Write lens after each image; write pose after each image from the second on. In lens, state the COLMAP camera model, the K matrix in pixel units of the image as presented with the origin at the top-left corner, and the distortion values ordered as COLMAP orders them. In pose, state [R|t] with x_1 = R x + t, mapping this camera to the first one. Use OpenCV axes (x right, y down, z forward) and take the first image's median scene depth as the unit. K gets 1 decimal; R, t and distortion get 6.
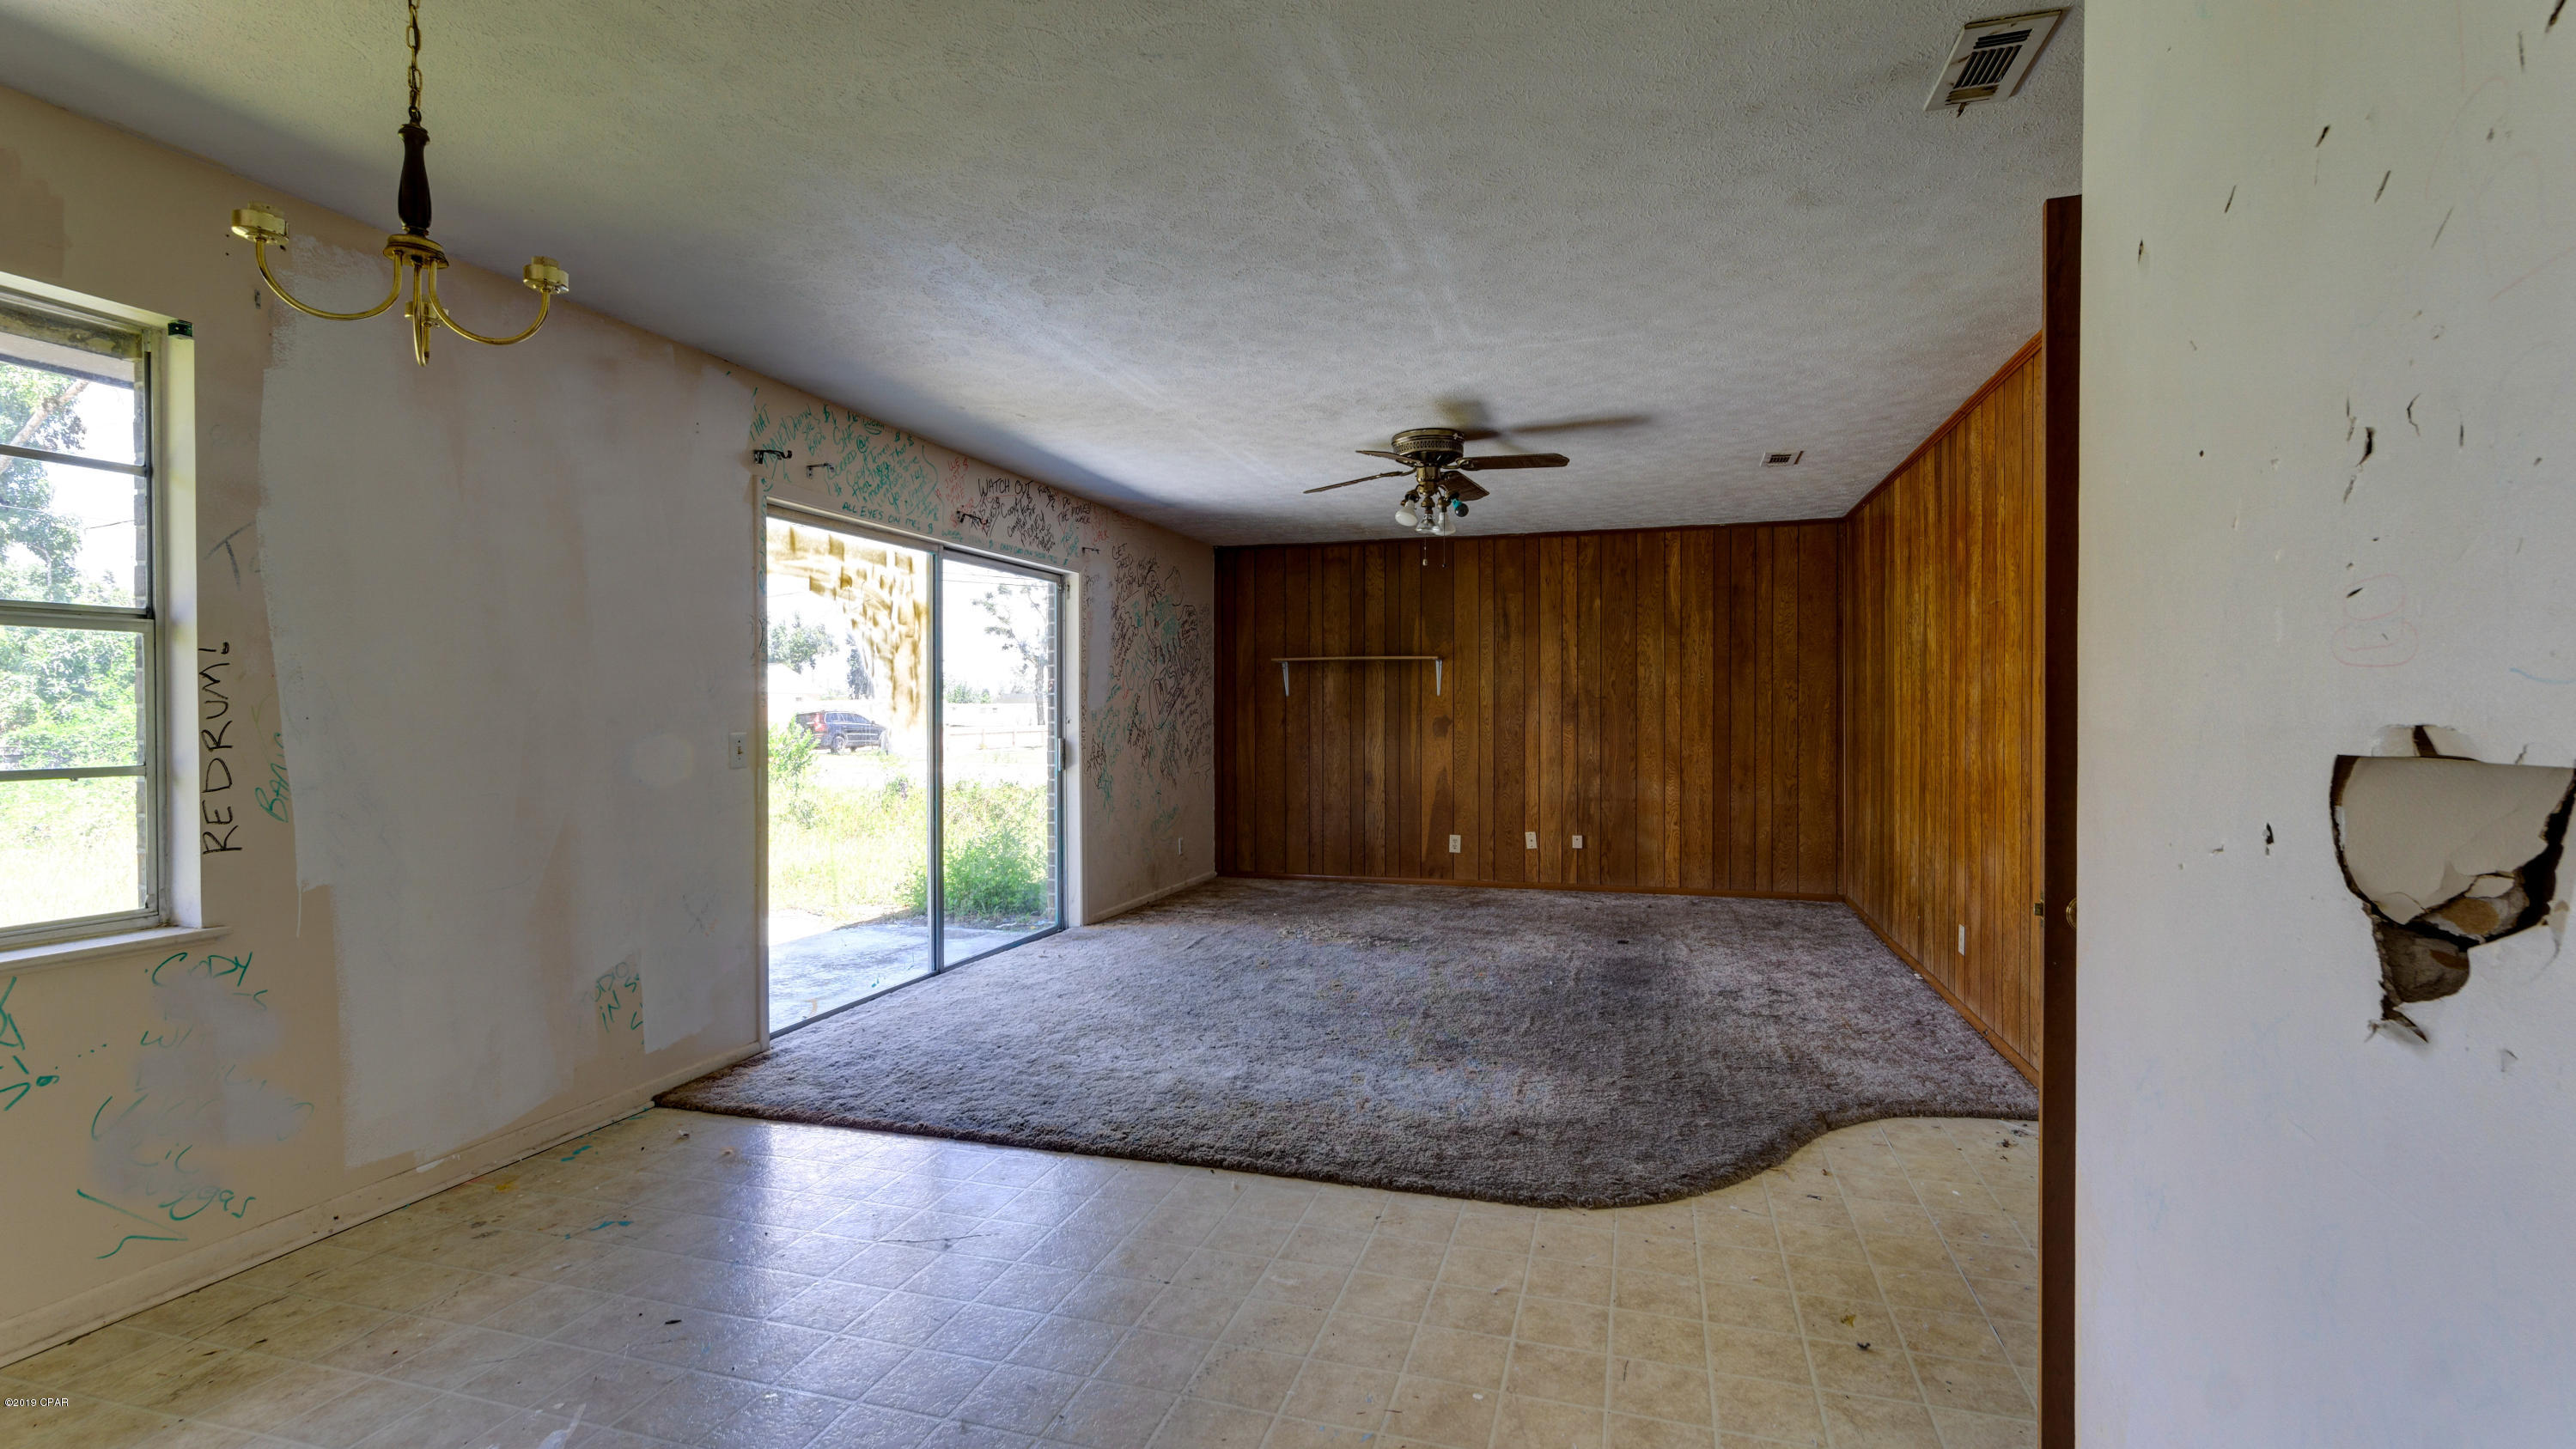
lens RADIAL K [[1225.3, 0, 1286.4], [0, 1225.3, 711.2], [0, 0, 1]] dist [-0.001572, 0.000775]
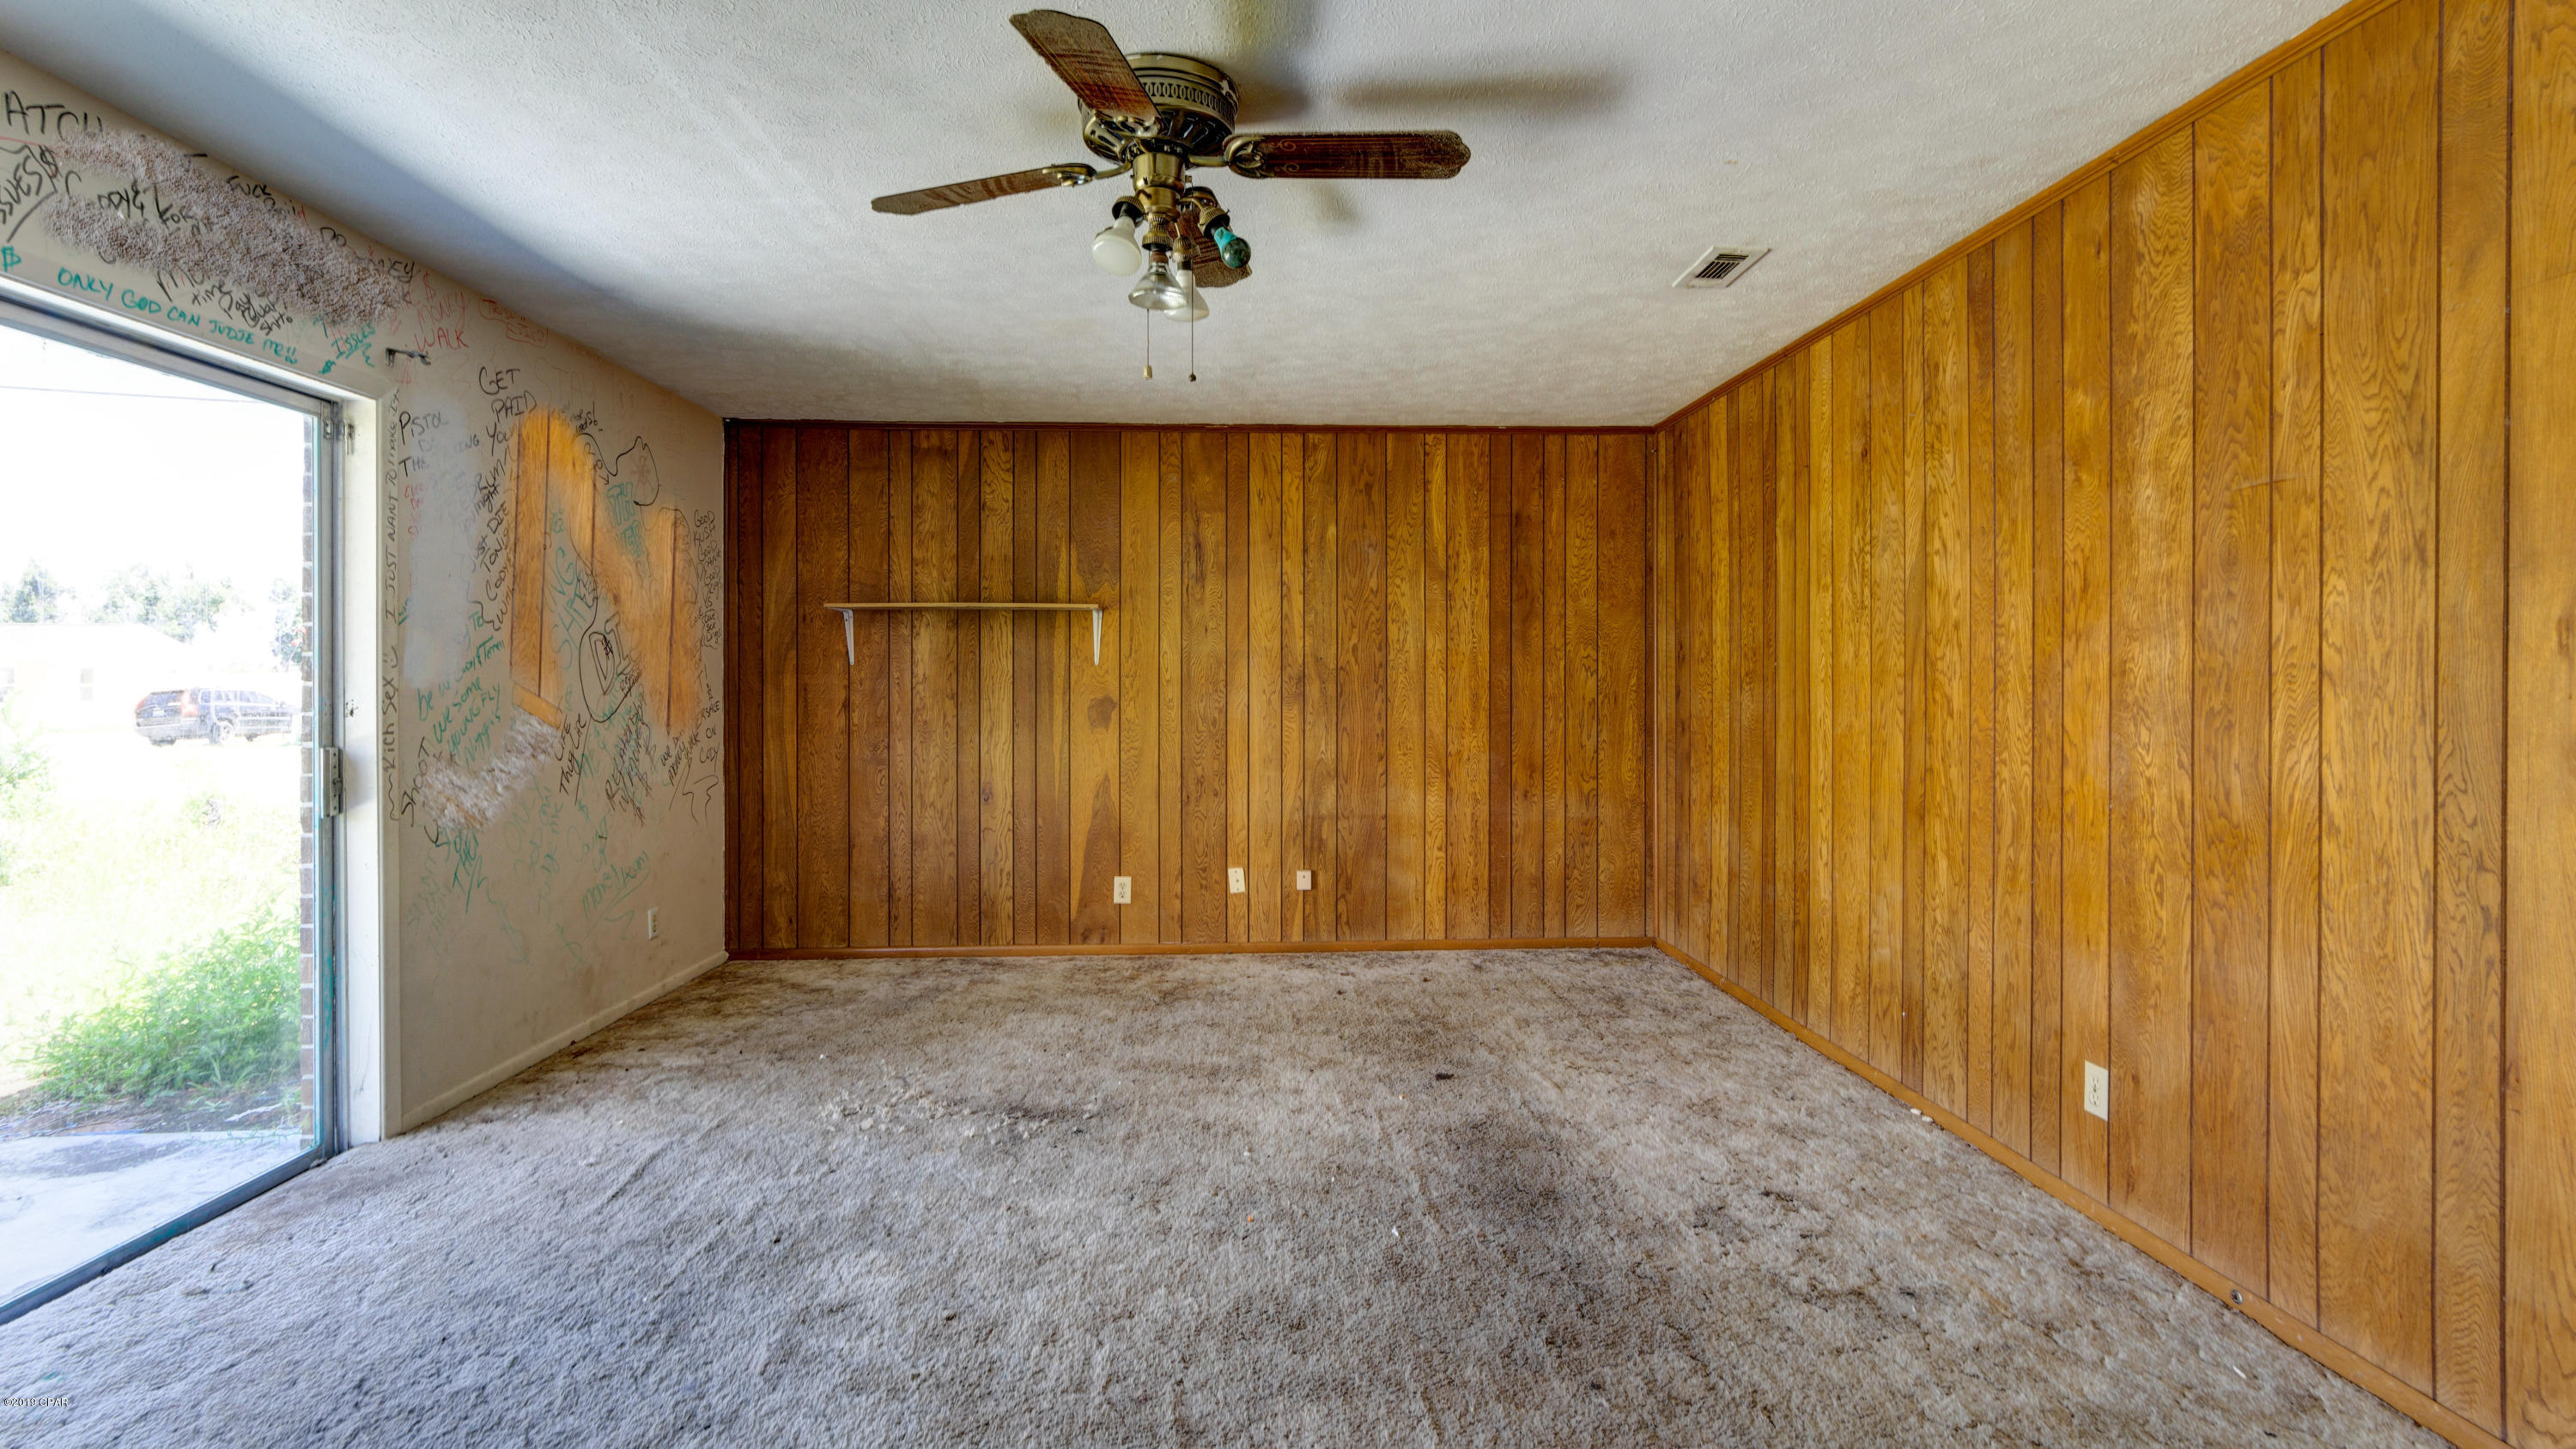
lens RADIAL K [[1225.5, 0, 1318.4], [0, 1225.5, 682.1], [0, 0, 1]] dist [-0.001572, 0.000775]
pose [[0.938336, 0.001021, 0.345723, 0.008778], [0.000609, 0.999989, -0.004605, -0.000623], [-0.345724, 0.004531, 0.938325, 0.362802]]
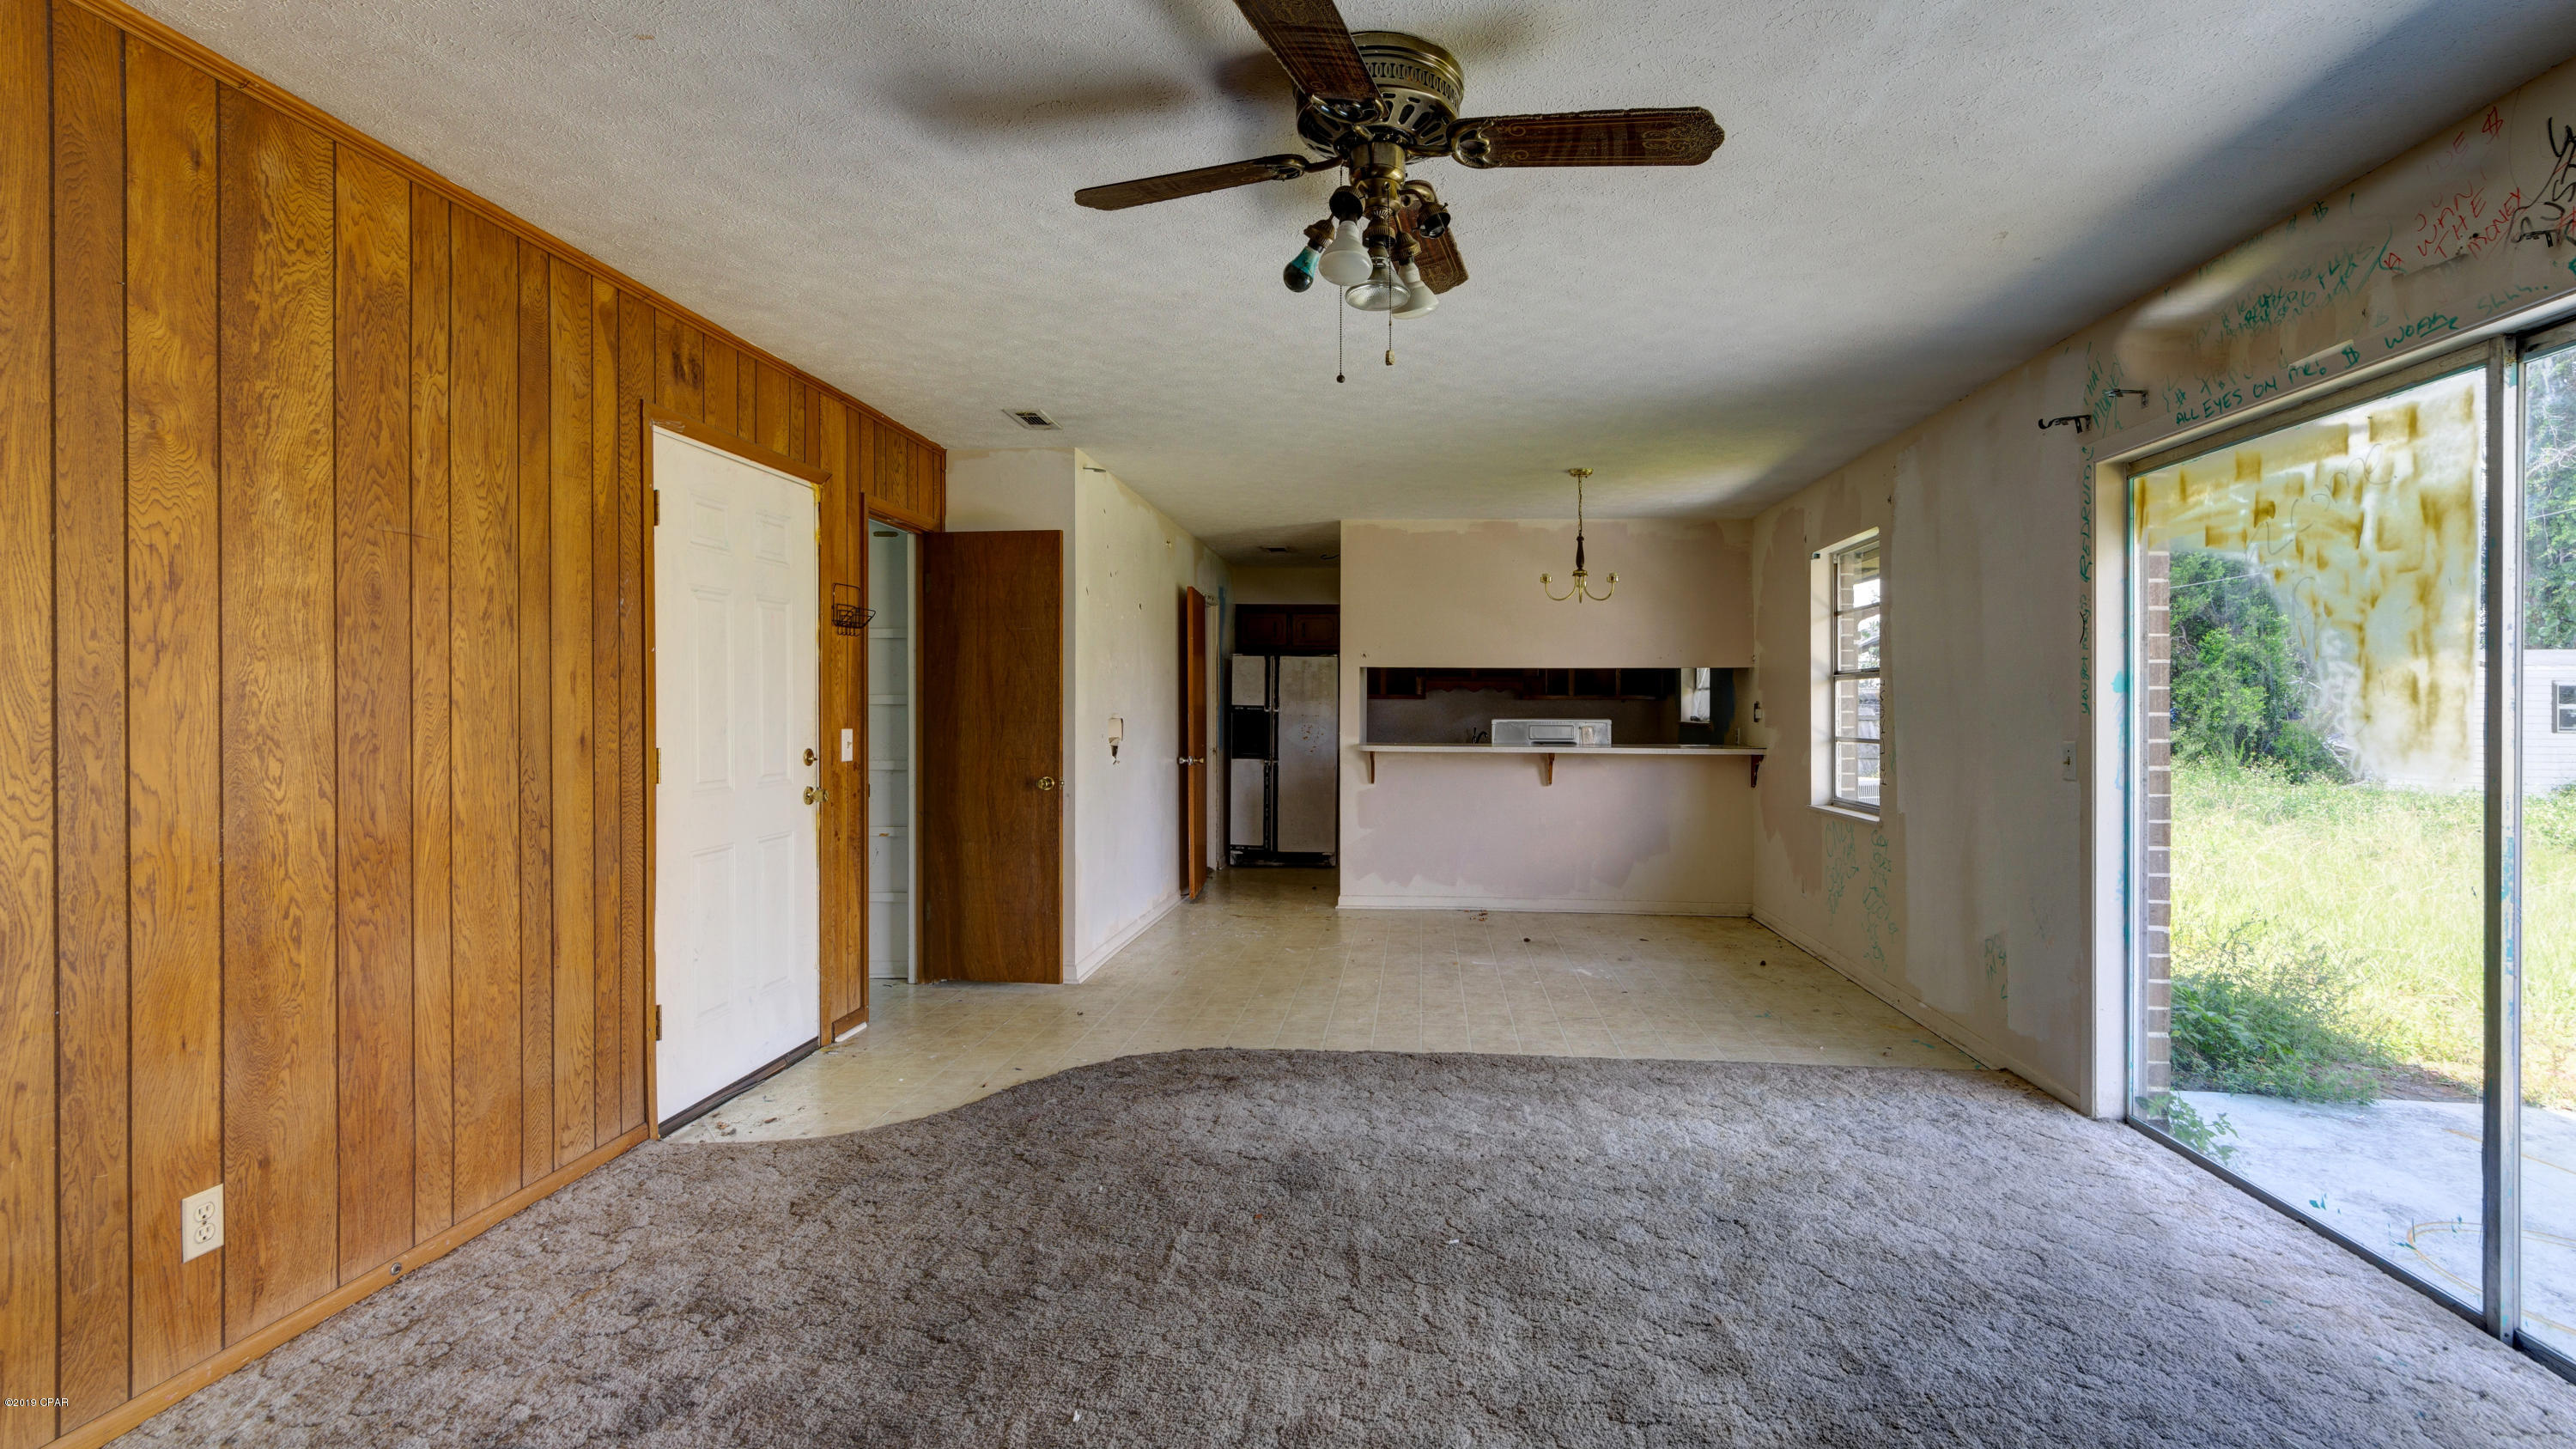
lens RADIAL K [[1225.5, 0, 1303.3], [0, 1225.5, 713.3], [0, 0, 1]] dist [-0.001572, 0.000775]
pose [[-0.982216, -0.001935, -0.187745, 0.149608], [-0.003166, 0.999975, 0.006256, -0.003475], [0.187728, 0.006740, -0.982198, 0.949605]]
